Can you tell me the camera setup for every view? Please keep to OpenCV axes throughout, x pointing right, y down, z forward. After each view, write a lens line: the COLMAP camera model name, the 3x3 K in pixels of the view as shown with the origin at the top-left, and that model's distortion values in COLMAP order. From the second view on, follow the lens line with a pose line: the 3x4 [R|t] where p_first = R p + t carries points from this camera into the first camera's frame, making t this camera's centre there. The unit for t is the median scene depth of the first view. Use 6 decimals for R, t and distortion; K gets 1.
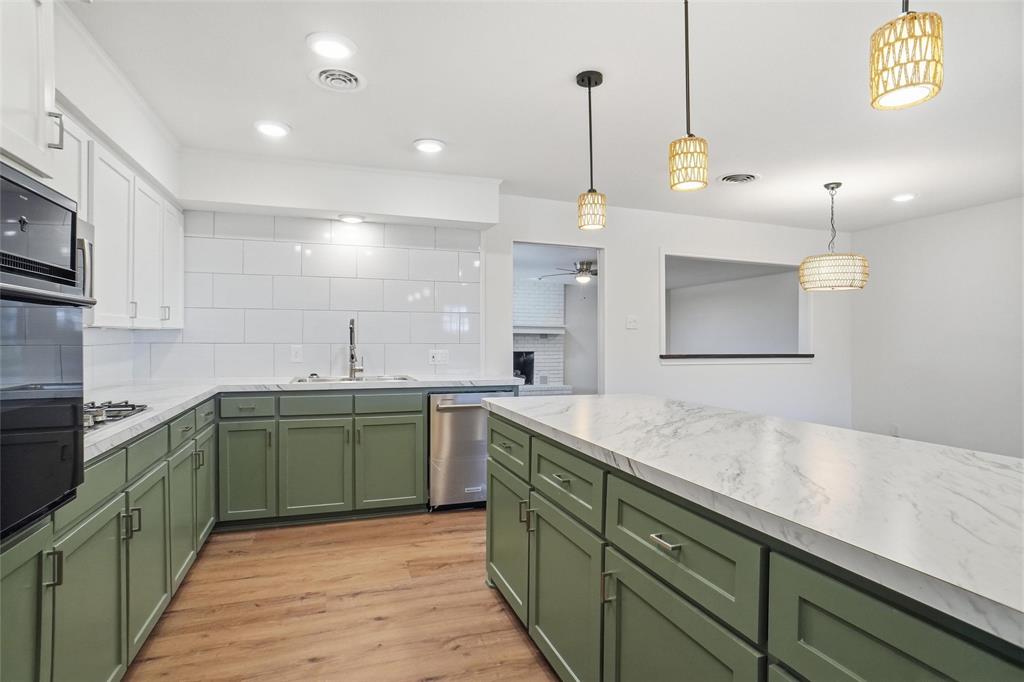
lens RADIAL K [[540.6, 0, 518.4], [0, 540.6, 338.9], [0, 0, 1]] dist [-0.044528, 0.018830]
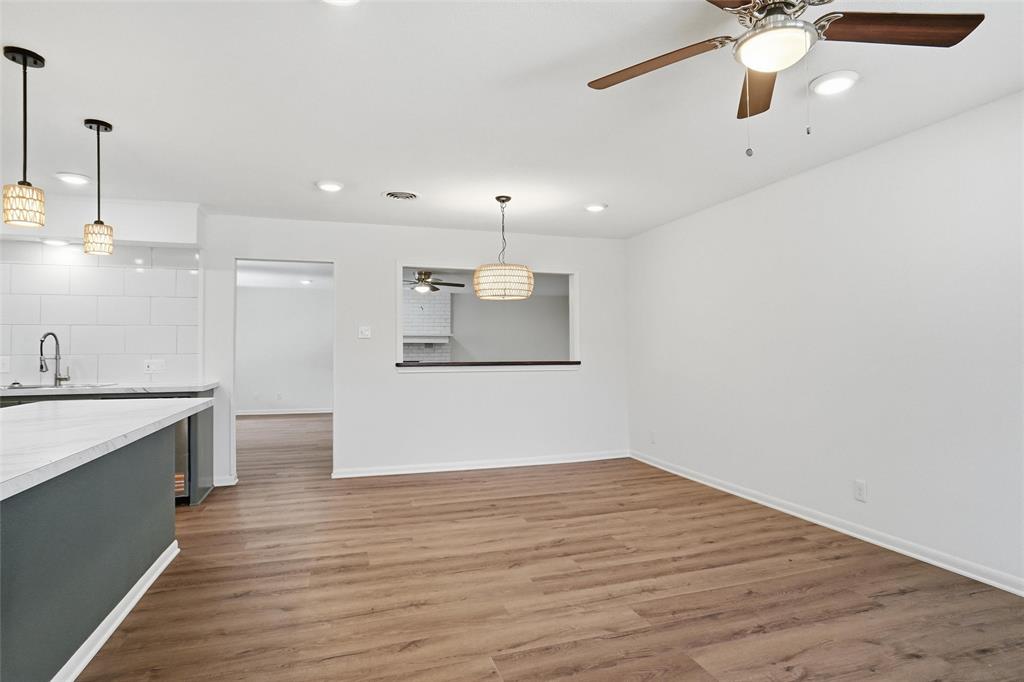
lens RADIAL K [[557.3, 0, 513.9], [0, 557.3, 336.7], [0, 0, 1]] dist [-0.054335, 0.011797]
pose [[0.999689, -0.009824, -0.022938, 0.610451], [0.009351, 0.999743, -0.020643, 0.003735], [0.023135, 0.020422, 0.999524, -0.073827]]
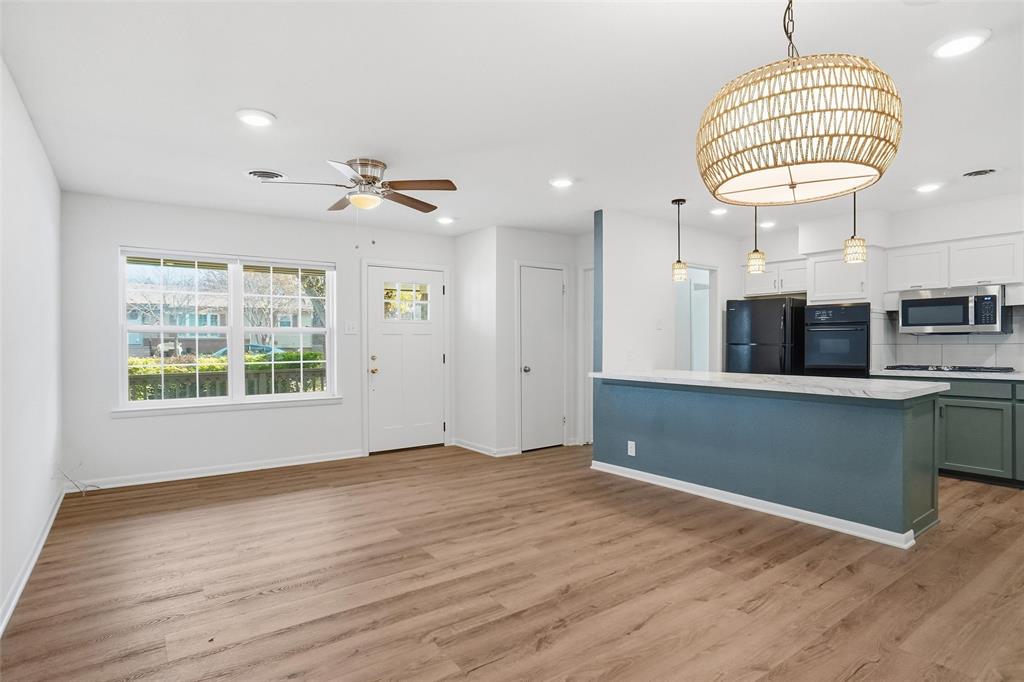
lens RADIAL K [[540.6, 0, 519.7], [0, 540.6, 342.0], [0, 0, 1]] dist [-0.044528, 0.018830]
pose [[-0.953255, 0.002693, -0.302156, 0.825247], [0.004222, 0.999981, -0.004409, 0.008678], [0.302139, -0.005478, -0.953248, 1.217503]]
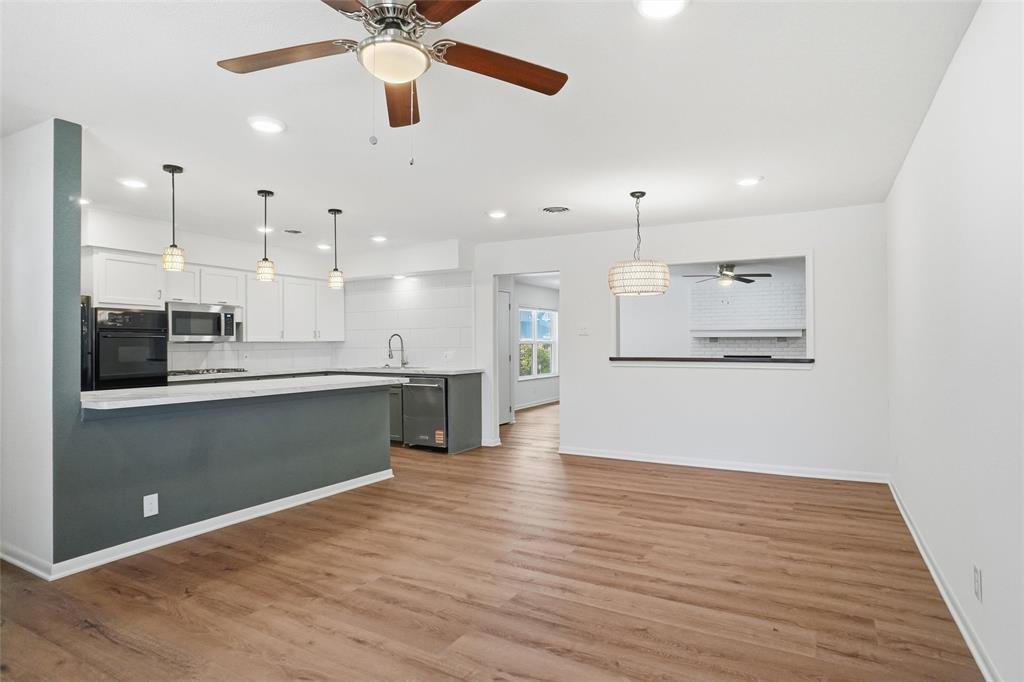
lens RADIAL K [[540.6, 0, 523.5], [0, 540.6, 347.7], [0, 0, 1]] dist [-0.044528, 0.018830]
pose [[0.667207, -0.002418, -0.744869, 1.176092], [0.008218, 0.999958, 0.004115, 0.004320], [0.744827, -0.008867, 0.667198, 0.125250]]
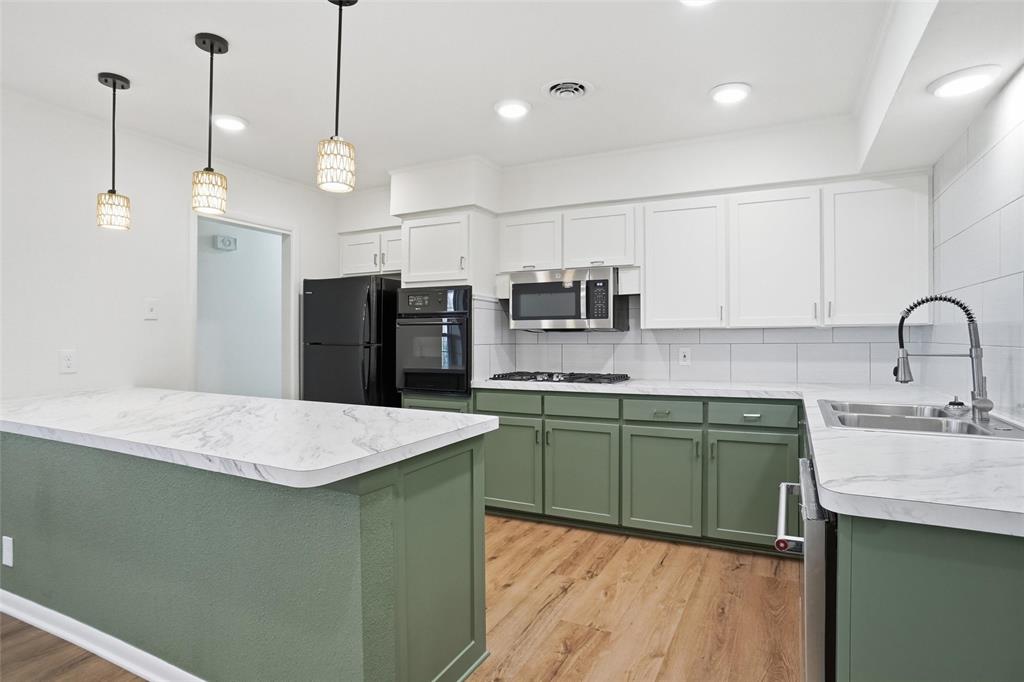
lens RADIAL K [[540.6, 0, 518.3], [0, 540.6, 336.0], [0, 0, 1]] dist [-0.044528, 0.018830]
pose [[-0.719710, -0.000480, -0.694275, 0.276200], [0.002553, 0.999991, -0.003338, 0.001861], [0.694270, -0.004175, -0.719702, 0.998397]]
